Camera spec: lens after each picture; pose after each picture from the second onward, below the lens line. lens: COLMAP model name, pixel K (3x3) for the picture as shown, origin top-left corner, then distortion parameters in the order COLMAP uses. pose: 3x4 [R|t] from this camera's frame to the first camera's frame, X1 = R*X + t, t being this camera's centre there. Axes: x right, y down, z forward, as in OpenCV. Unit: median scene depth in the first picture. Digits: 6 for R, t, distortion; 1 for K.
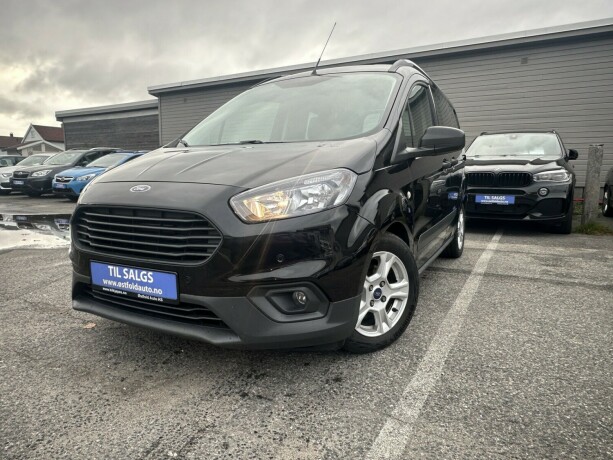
lens RADIAL K [[402.2, 0, 300.5], [0, 402.2, 234.5], [0, 0, 1]] dist [0.008409, 0.001237]
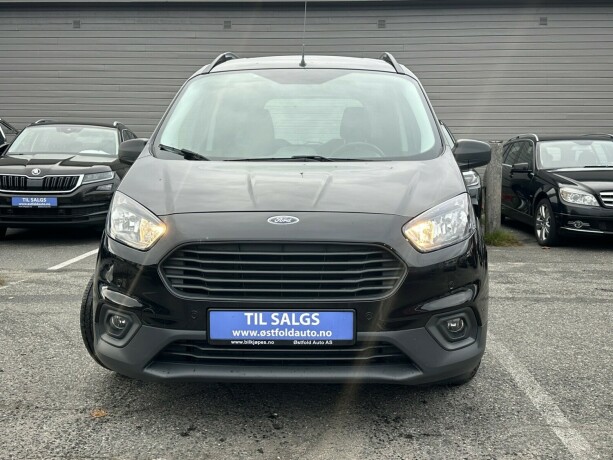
lens RADIAL K [[651.7, 0, 310.0], [0, 651.7, 228.3], [0, 0, 1]] dist [0.167854, 0.000000]
pose [[0.893362, -0.038532, 0.447682, -1.006753], [0.060874, 0.997510, -0.035620, -0.042765], [-0.445195, 0.059074, 0.893483, -0.297857]]
